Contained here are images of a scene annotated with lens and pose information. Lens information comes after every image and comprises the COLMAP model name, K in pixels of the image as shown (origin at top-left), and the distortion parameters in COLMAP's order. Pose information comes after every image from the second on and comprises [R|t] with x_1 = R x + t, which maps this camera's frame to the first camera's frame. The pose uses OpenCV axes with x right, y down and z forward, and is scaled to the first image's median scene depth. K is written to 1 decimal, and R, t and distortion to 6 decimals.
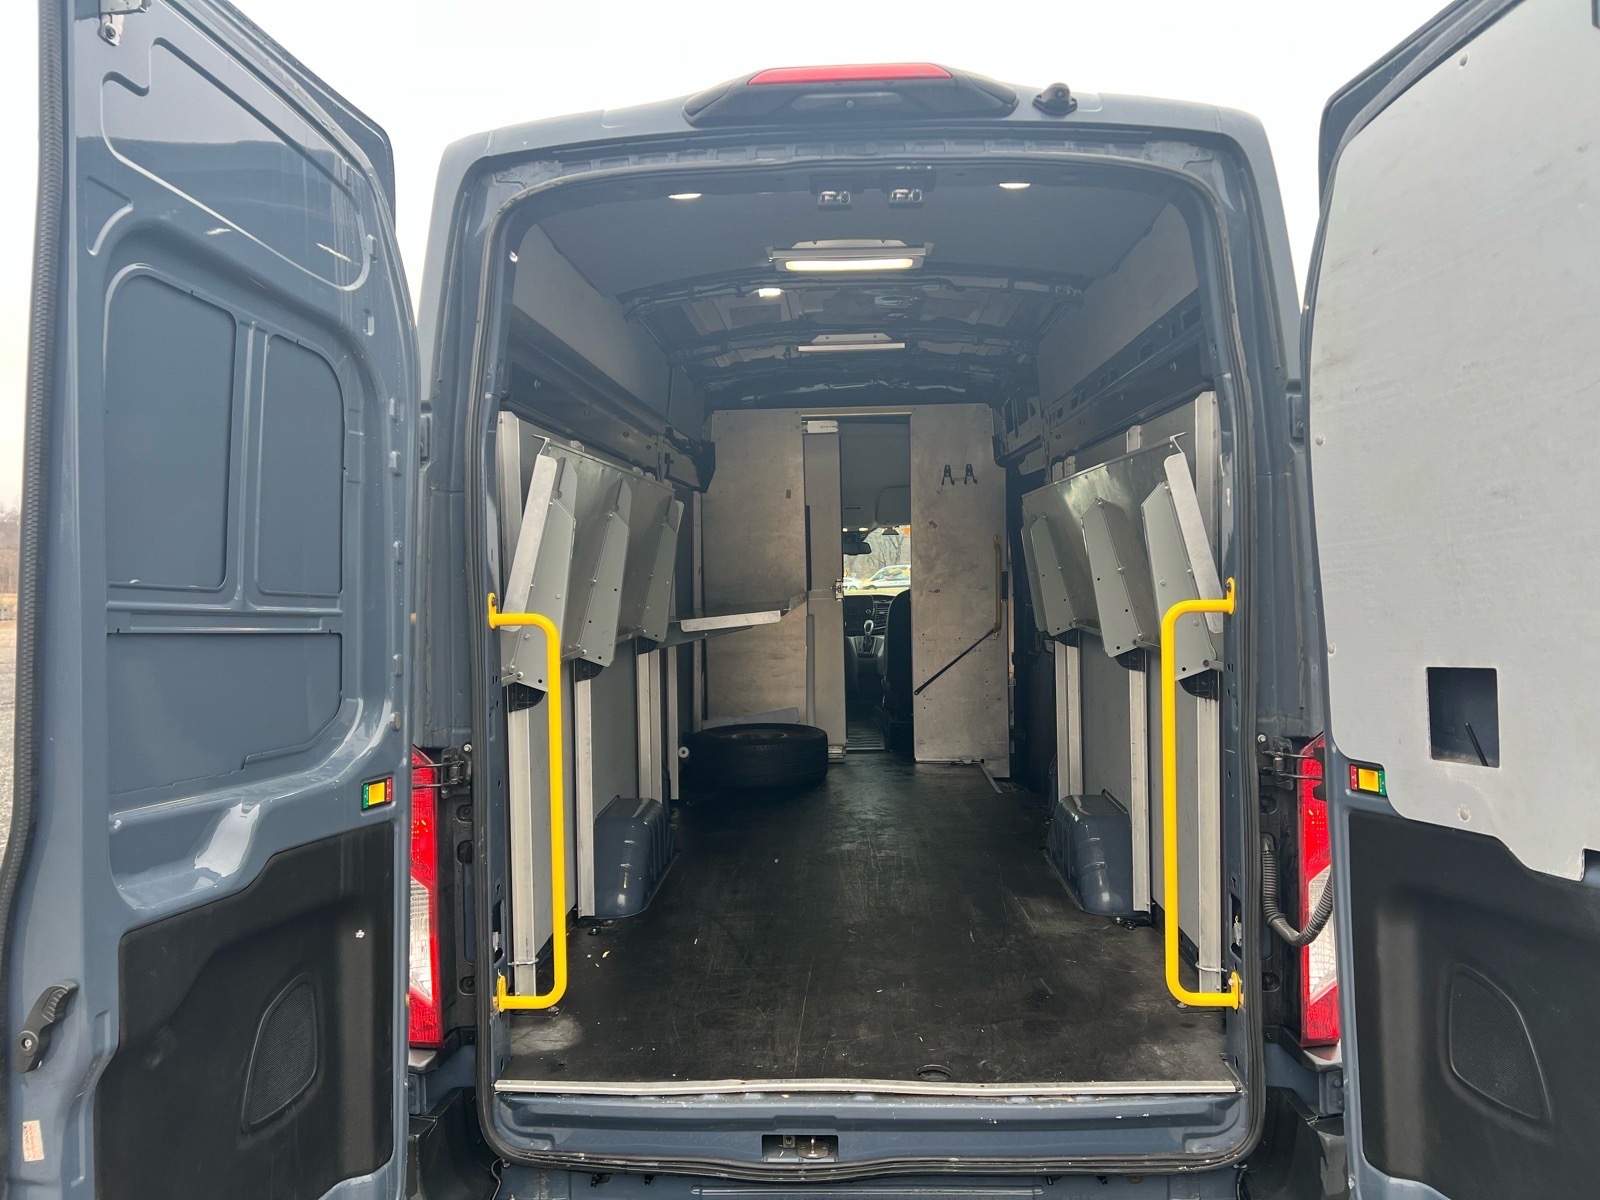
lens RADIAL K [[1217.6, 0, 798.4], [0, 1217.6, 598.4], [0, 0, 1]] dist [0.041303, -0.036055]
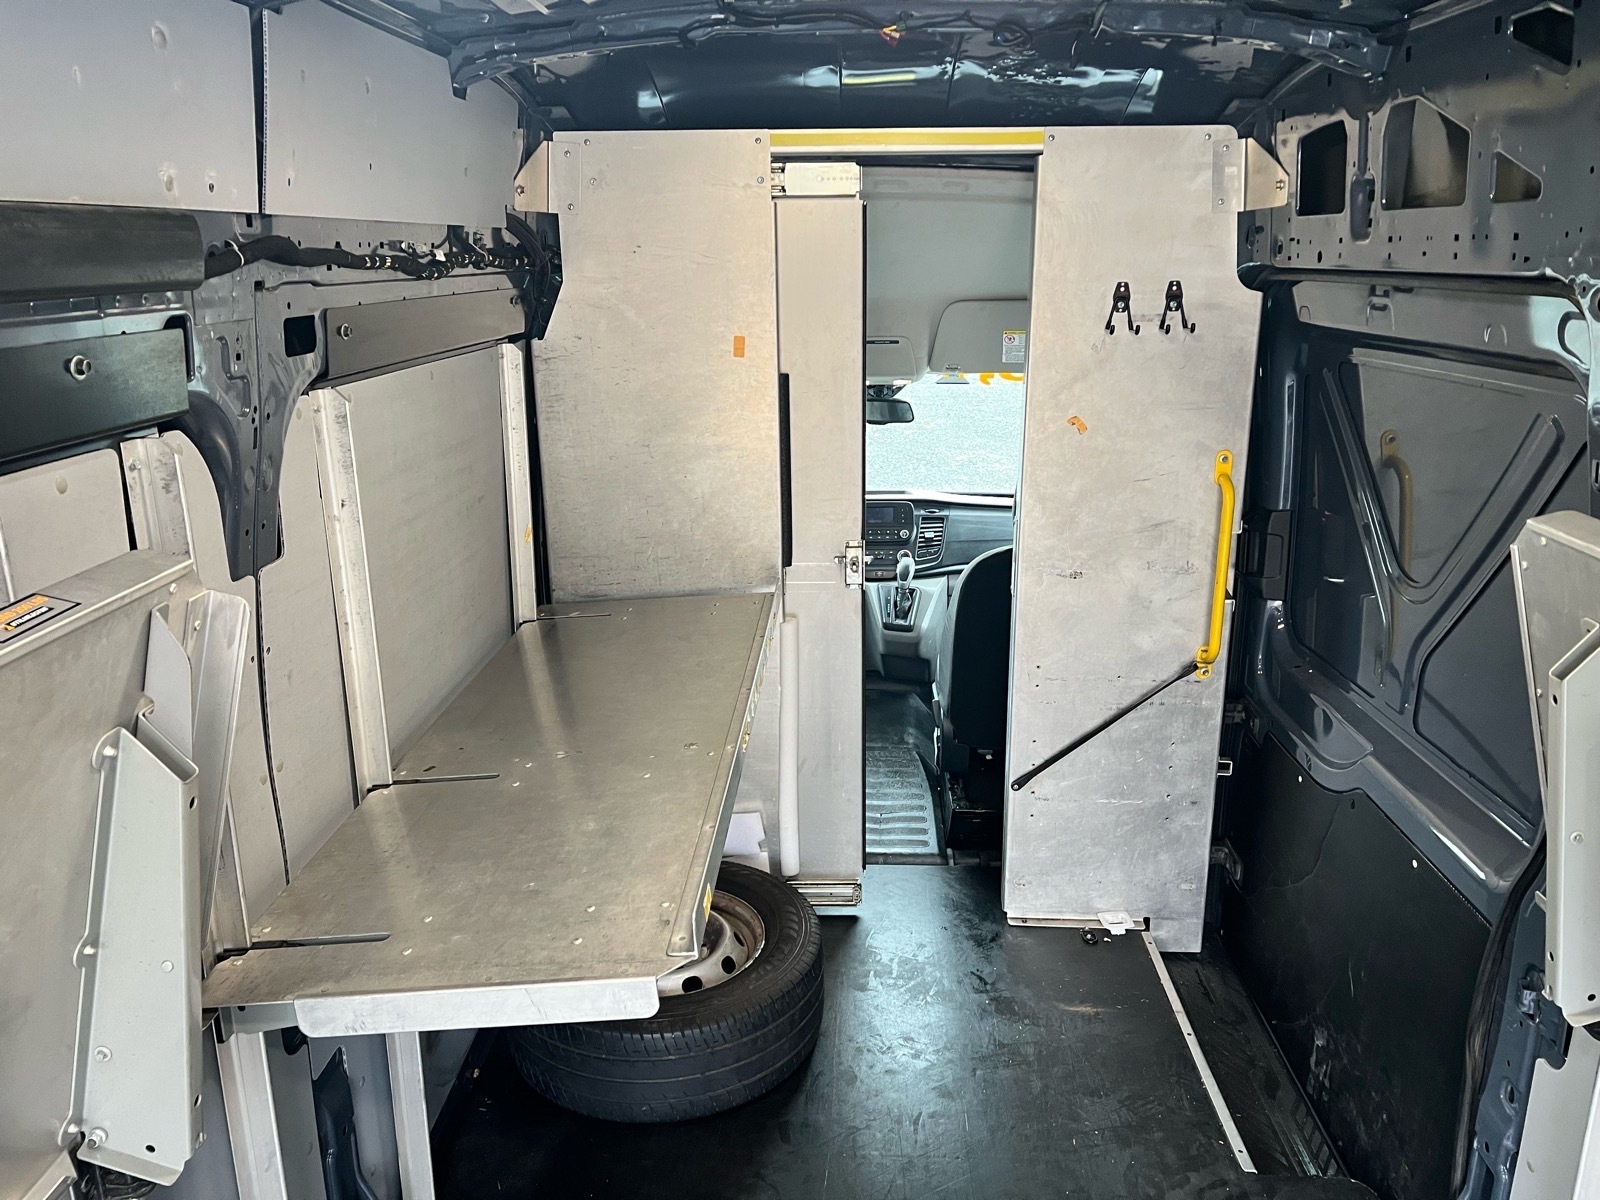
lens RADIAL K [[1217.6, 0, 807.8], [0, 1217.6, 602.8], [0, 0, 1]] dist [0.041303, -0.036055]
pose [[0.999876, 0.012601, 0.009484, 0.012407], [-0.014413, 0.974206, 0.225199, -0.093832], [-0.006402, -0.225307, 0.974267, 0.563261]]
